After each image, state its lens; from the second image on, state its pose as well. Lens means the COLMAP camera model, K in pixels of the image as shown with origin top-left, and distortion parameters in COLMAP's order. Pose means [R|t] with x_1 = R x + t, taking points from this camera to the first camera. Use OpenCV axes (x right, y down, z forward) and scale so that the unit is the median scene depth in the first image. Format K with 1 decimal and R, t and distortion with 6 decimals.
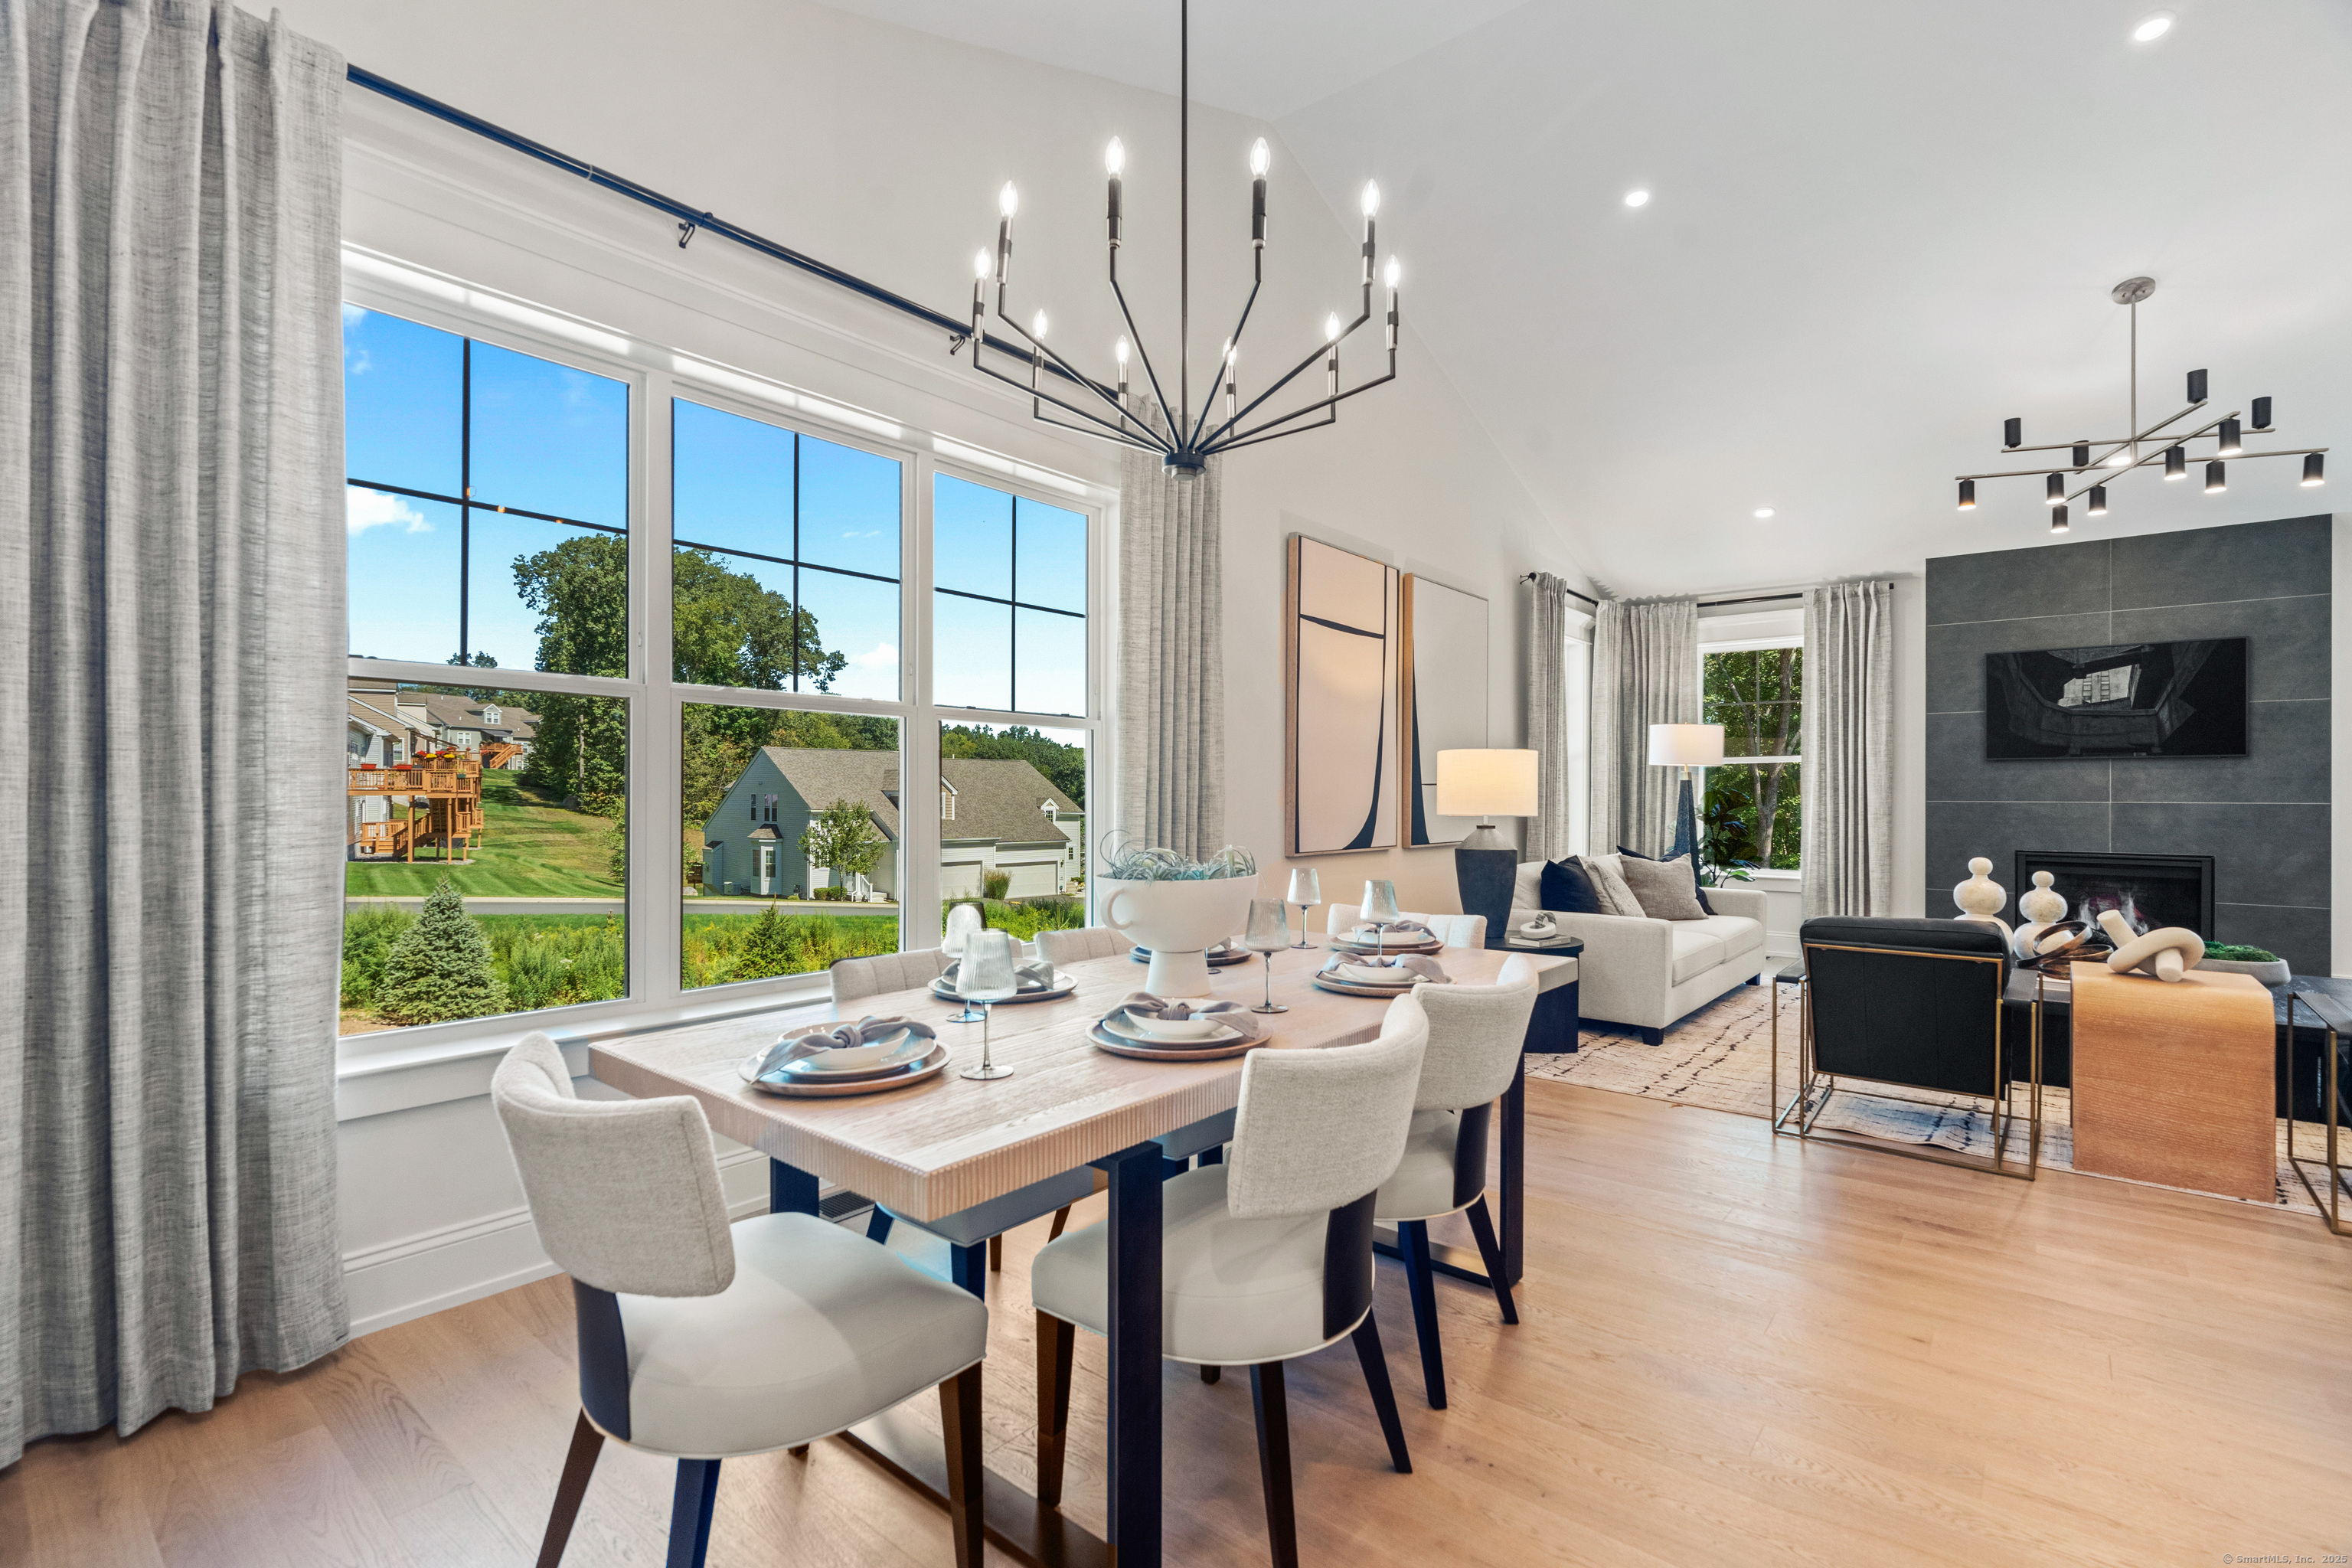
lens RADIAL K [[1073.2, 0, 1169.5], [0, 1073.2, 791.2], [0, 0, 1]] dist [-0.009457, 0.004716]
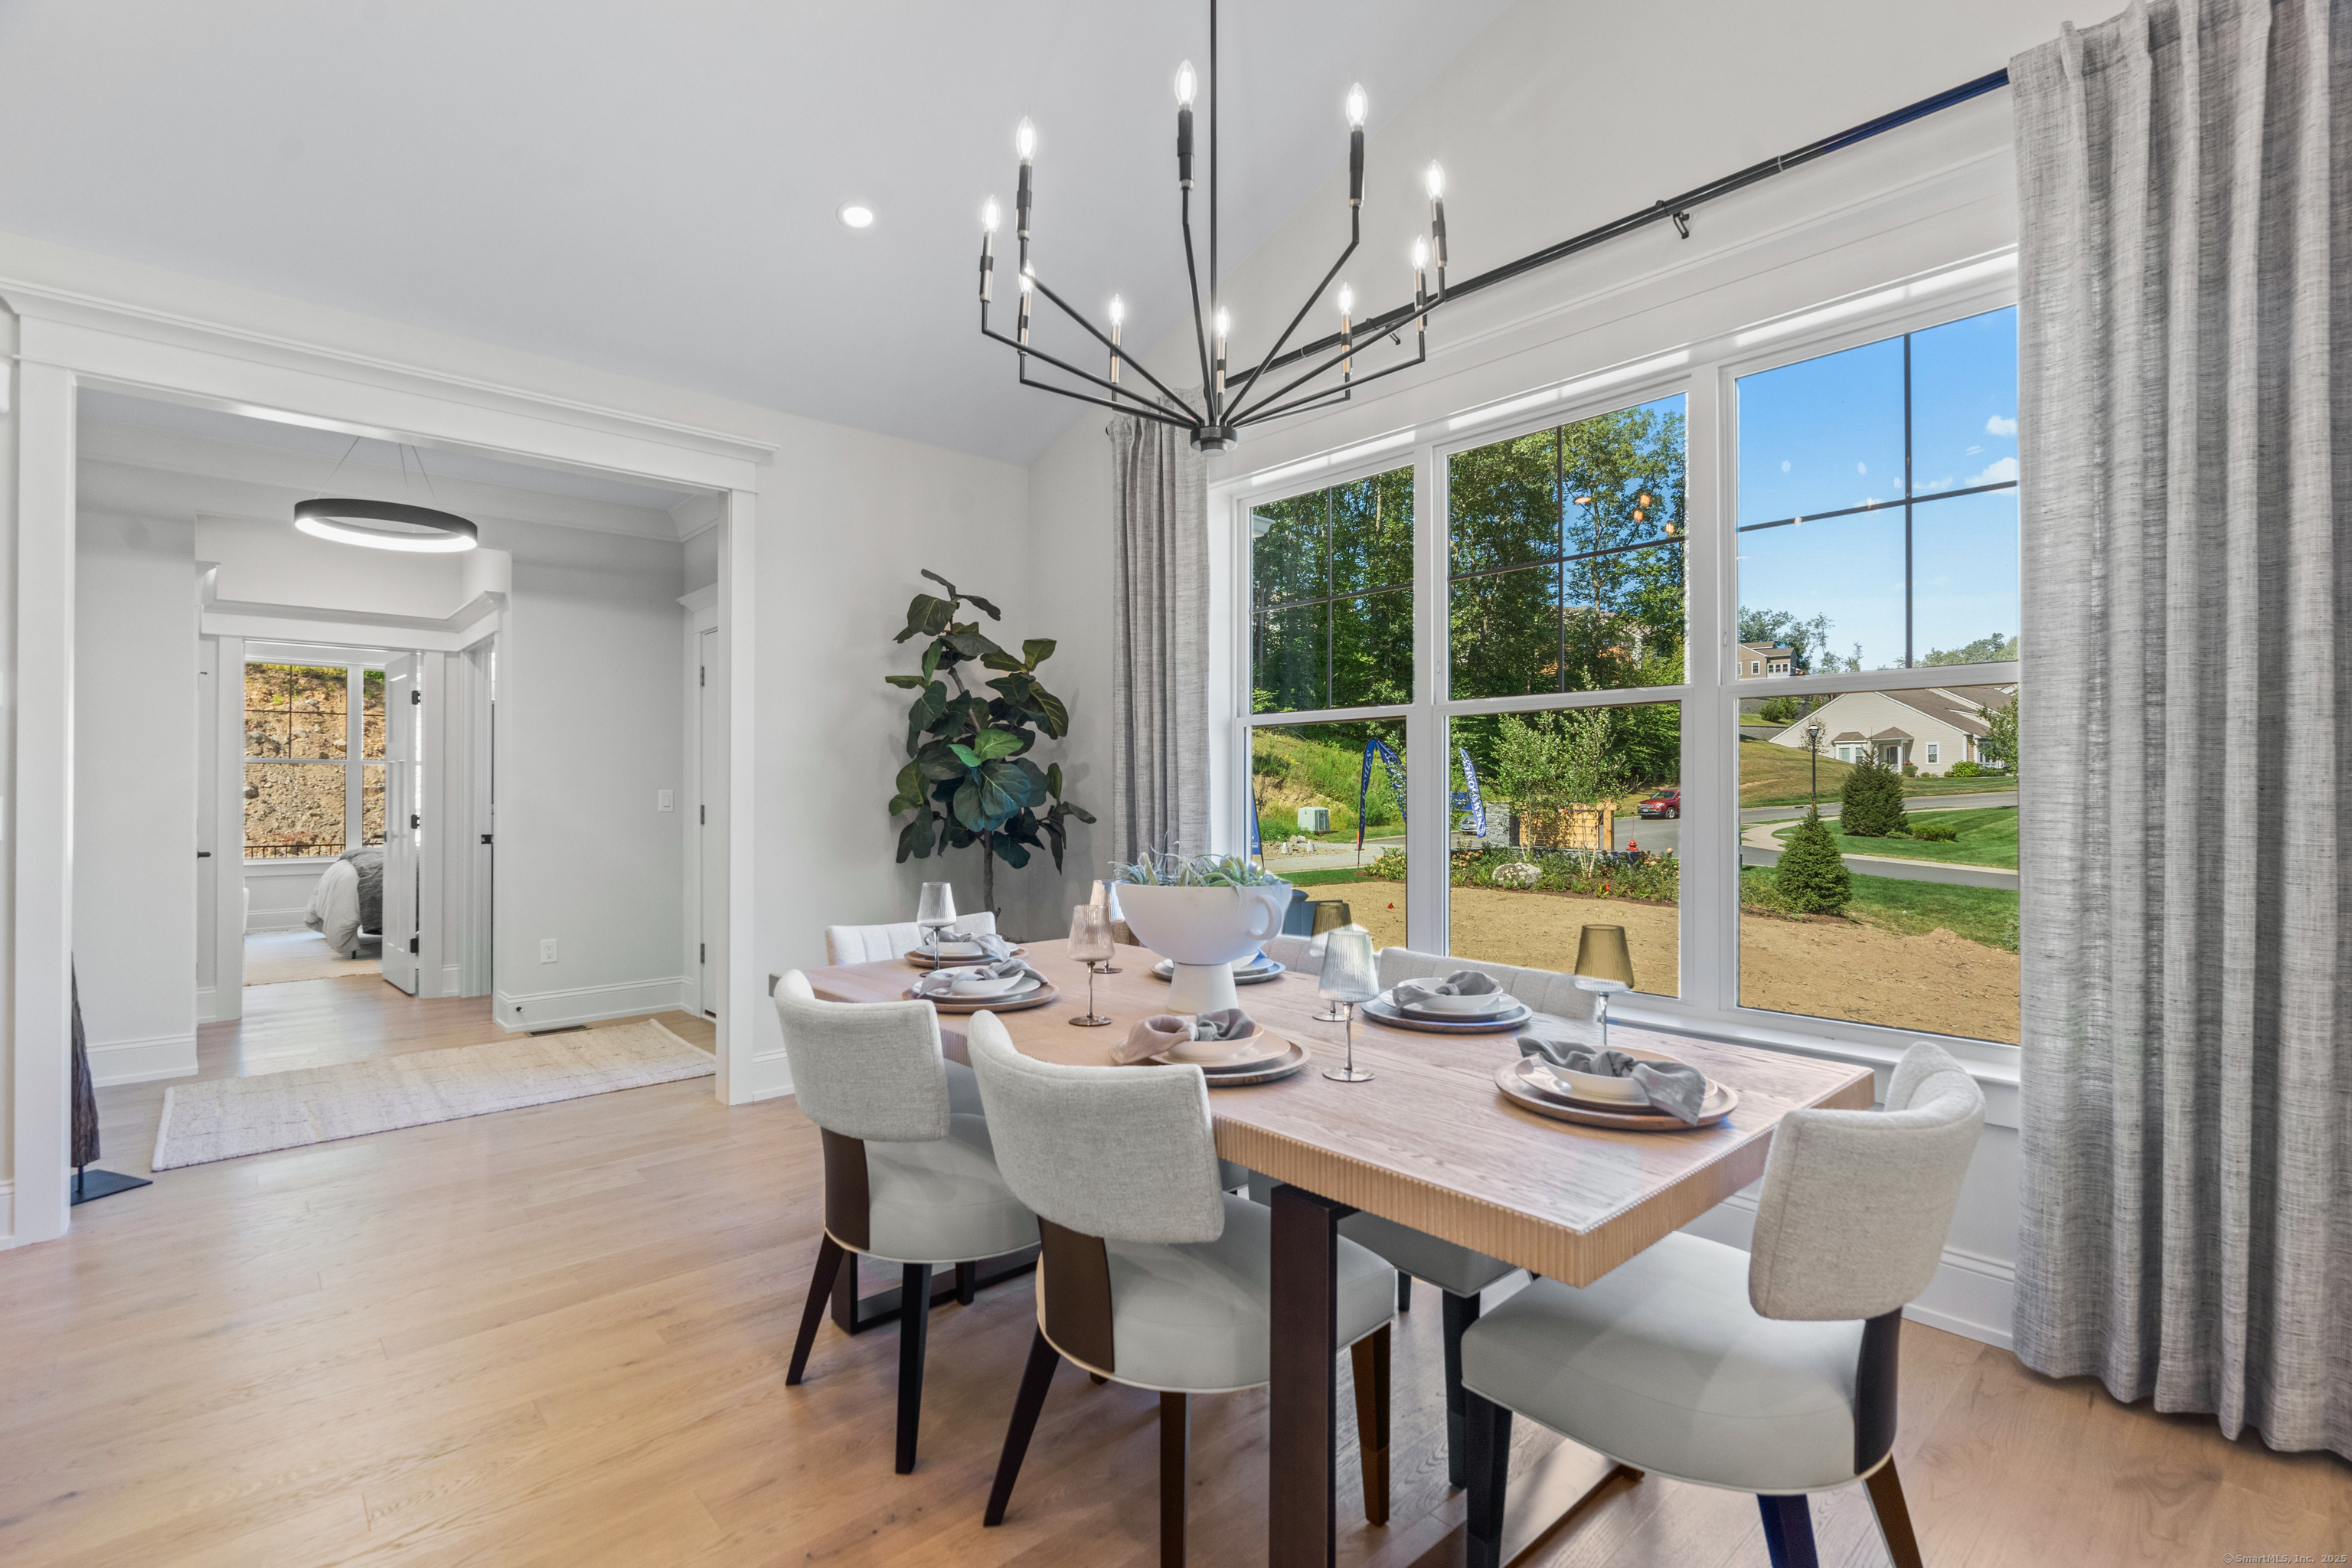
lens RADIAL K [[1073.2, 0, 1171.9], [0, 1073.2, 789.1], [0, 0, 1]] dist [-0.009457, 0.004716]
pose [[-0.142214, -0.010177, -0.989784, 0.439914], [-0.000527, 0.999948, -0.010206, 0.004282], [0.989836, -0.000929, -0.142212, 0.515900]]
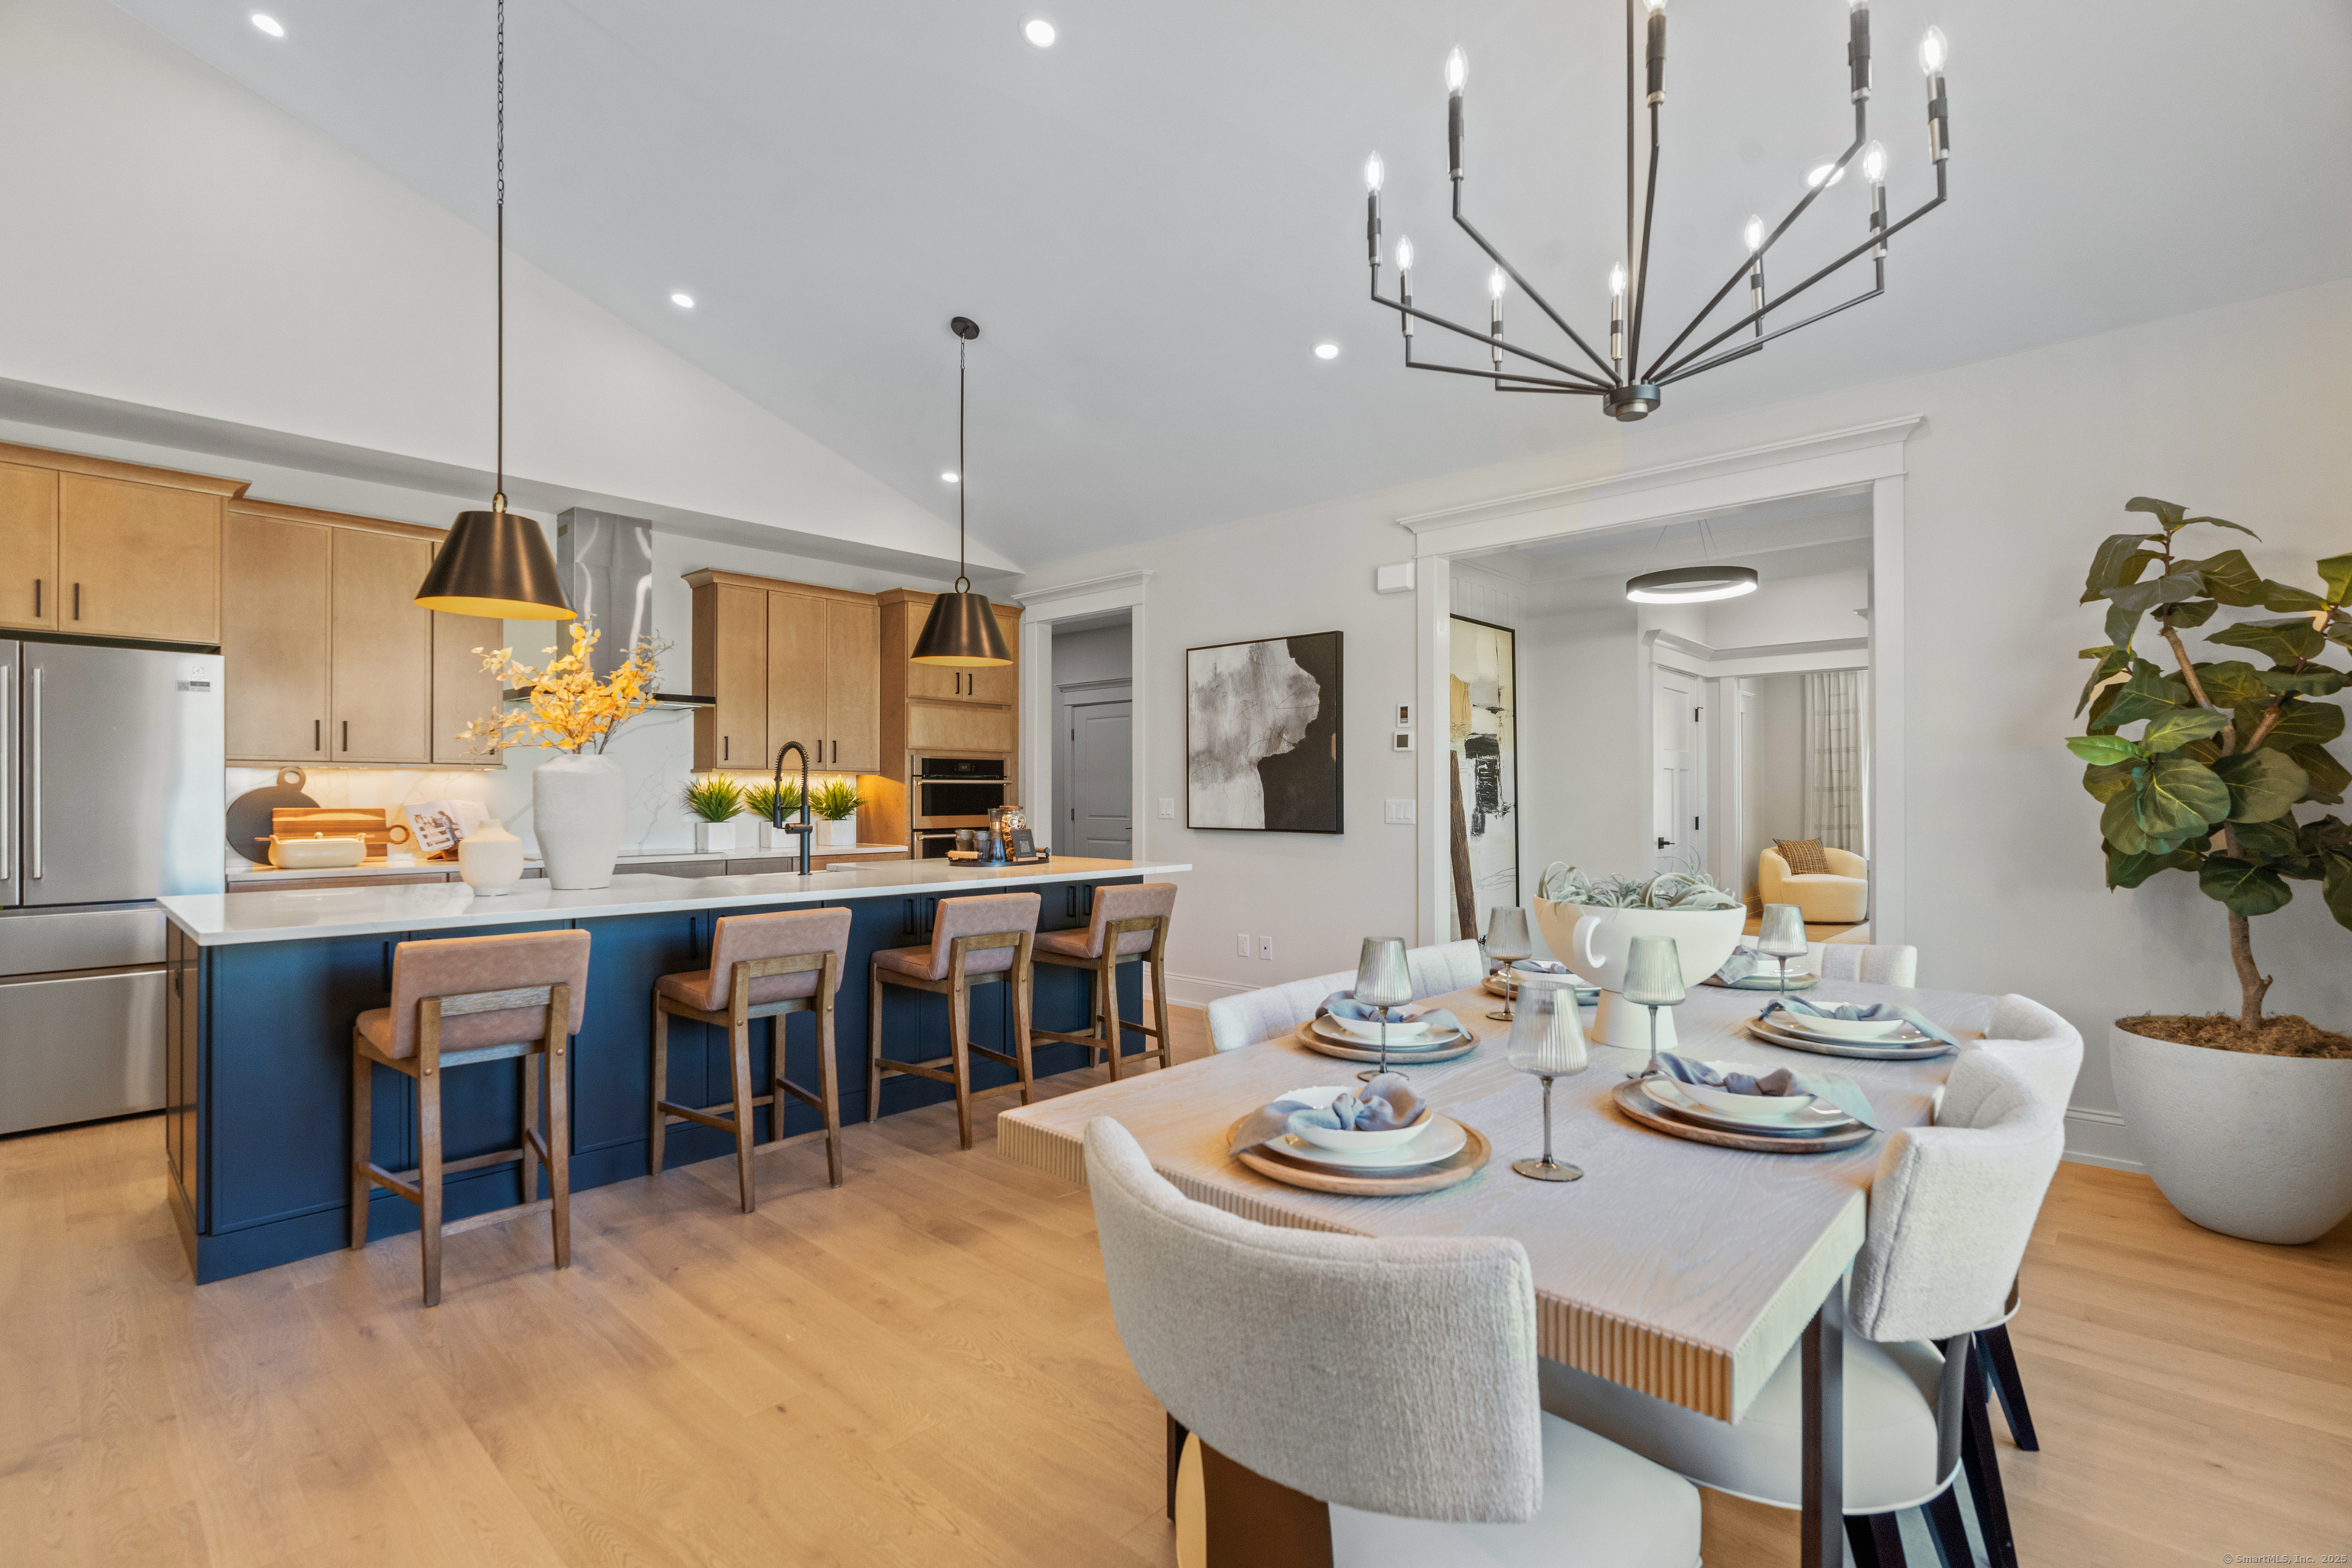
lens RADIAL K [[1073.2, 0, 1168.5], [0, 1073.2, 792.6], [0, 0, 1]] dist [-0.009457, 0.004716]
pose [[-0.998310, -0.003584, 0.058001, 0.147280], [-0.003839, 0.999983, -0.004292, -0.001307], [-0.057985, -0.004507, -0.998307, 0.869795]]
